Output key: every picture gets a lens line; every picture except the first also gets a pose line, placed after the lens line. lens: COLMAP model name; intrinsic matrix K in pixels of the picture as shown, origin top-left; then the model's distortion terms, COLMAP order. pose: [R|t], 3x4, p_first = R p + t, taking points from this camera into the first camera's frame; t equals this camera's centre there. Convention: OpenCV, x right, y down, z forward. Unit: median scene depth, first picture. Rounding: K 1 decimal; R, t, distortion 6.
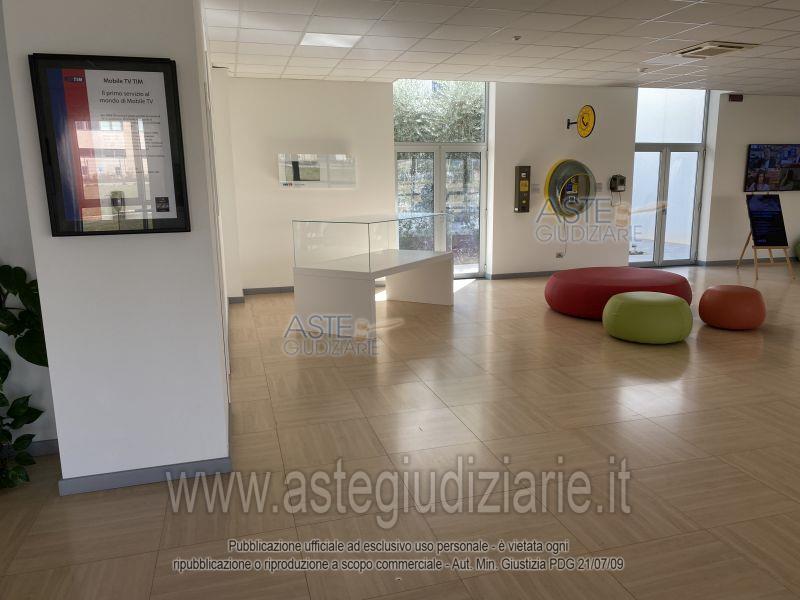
lens RADIAL K [[607.0, 0, 412.7], [0, 607.0, 301.7], [0, 0, 1]] dist [0.043198, -0.048712]
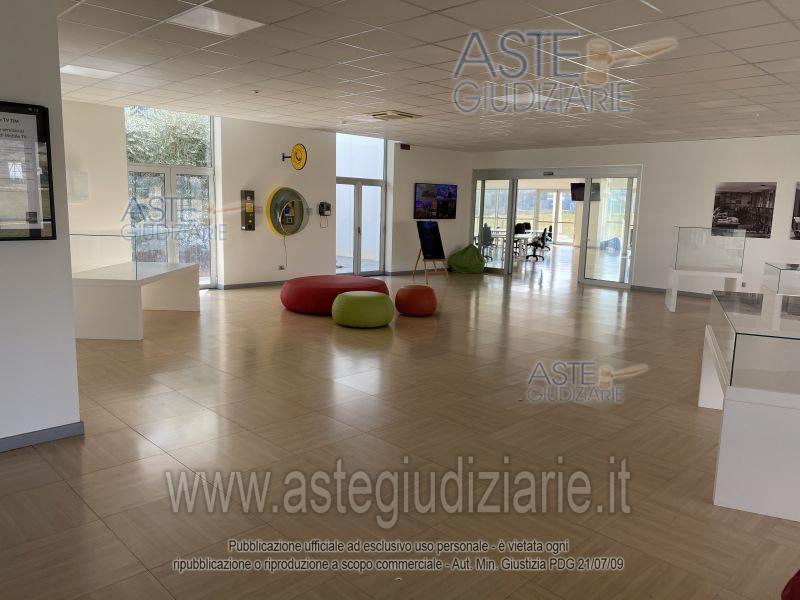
lens RADIAL K [[606.8, 0, 400.0], [0, 606.8, 300.0], [0, 0, 1]] dist [0.037757, -0.052829]
pose [[0.886307, -0.034493, 0.461812, -0.101819], [0.050726, 0.998453, -0.022778, 0.024447], [-0.460311, 0.043614, 0.886686, -0.143640]]
